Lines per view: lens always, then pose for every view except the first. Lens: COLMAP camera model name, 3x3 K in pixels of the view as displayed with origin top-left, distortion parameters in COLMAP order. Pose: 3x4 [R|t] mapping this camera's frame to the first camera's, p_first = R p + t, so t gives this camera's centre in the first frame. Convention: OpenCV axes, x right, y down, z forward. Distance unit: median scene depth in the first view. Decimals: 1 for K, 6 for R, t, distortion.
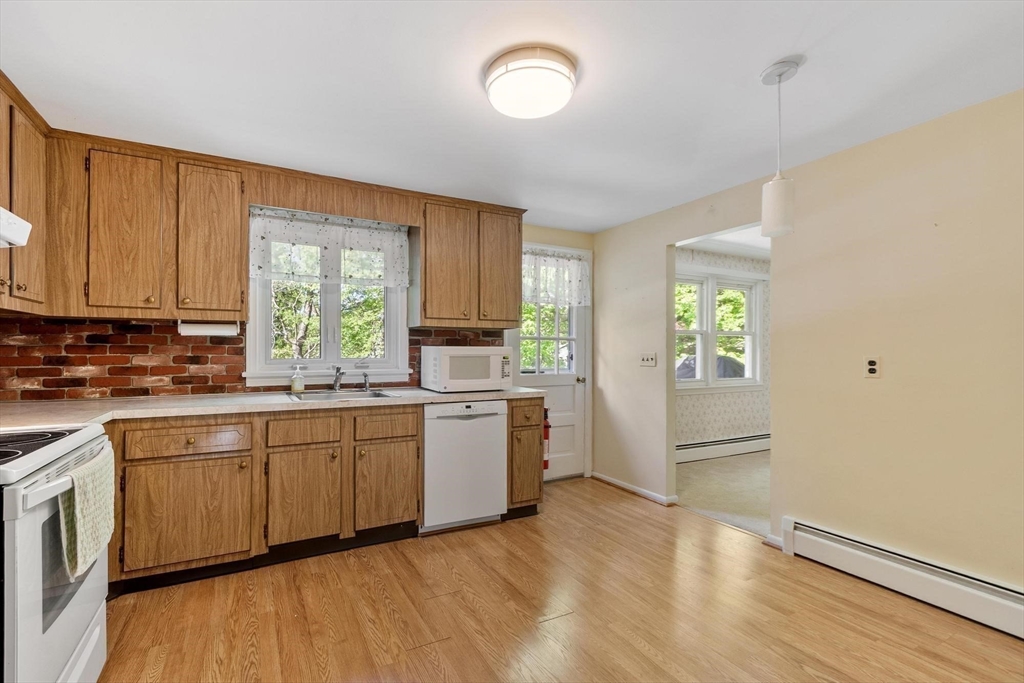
lens RADIAL K [[436.5, 0, 501.3], [0, 436.5, 348.1], [0, 0, 1]] dist [0.011908, -0.000360]
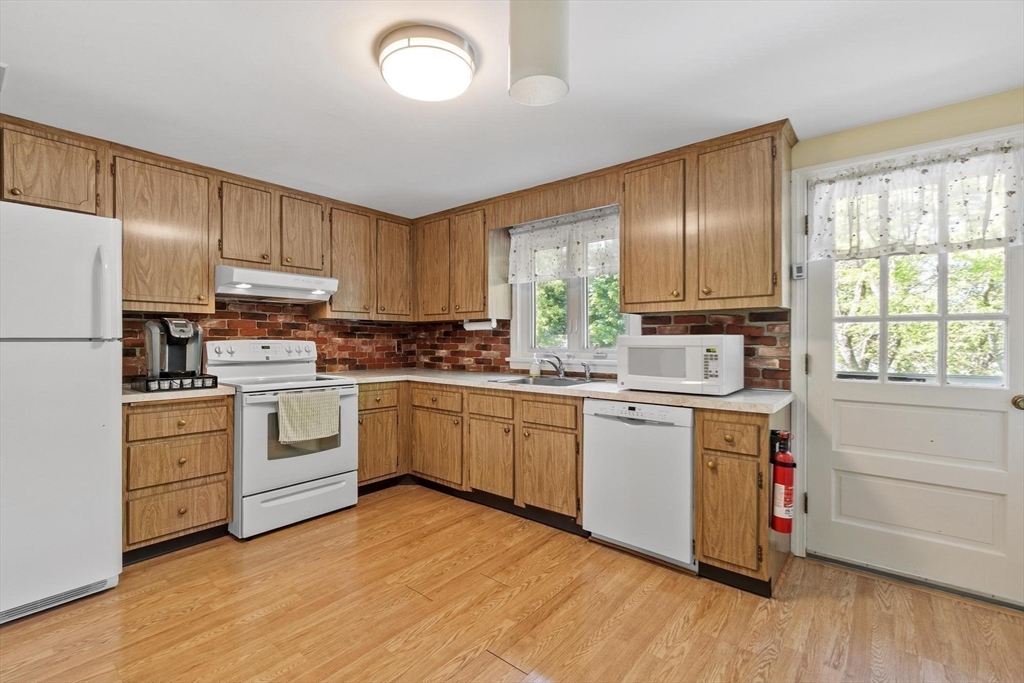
lens RADIAL K [[473.1, 0, 546.7], [0, 473.1, 341.5], [0, 0, 1]] dist [0.002542, 0.003273]
pose [[0.391973, -0.000680, -0.919976, 0.804338], [0.003398, 0.999994, 0.000708, 0.007714], [0.919970, -0.003403, 0.391973, 0.591909]]
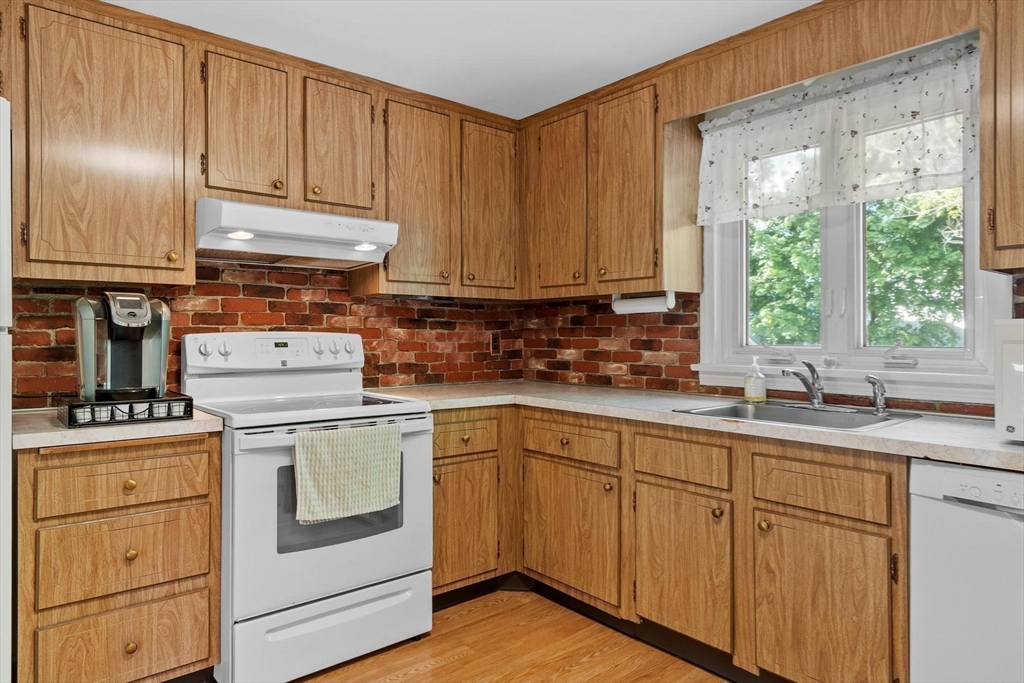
lens RADIAL K [[659.9, 0, 534.6], [0, 659.9, 336.2], [0, 0, 1]] dist [0.007832, -0.002510]
pose [[0.191849, -0.000826, -0.981424, 0.419447], [0.005240, 0.999986, 0.000183, 0.010251], [0.981410, -0.005178, 0.191851, 0.585203]]
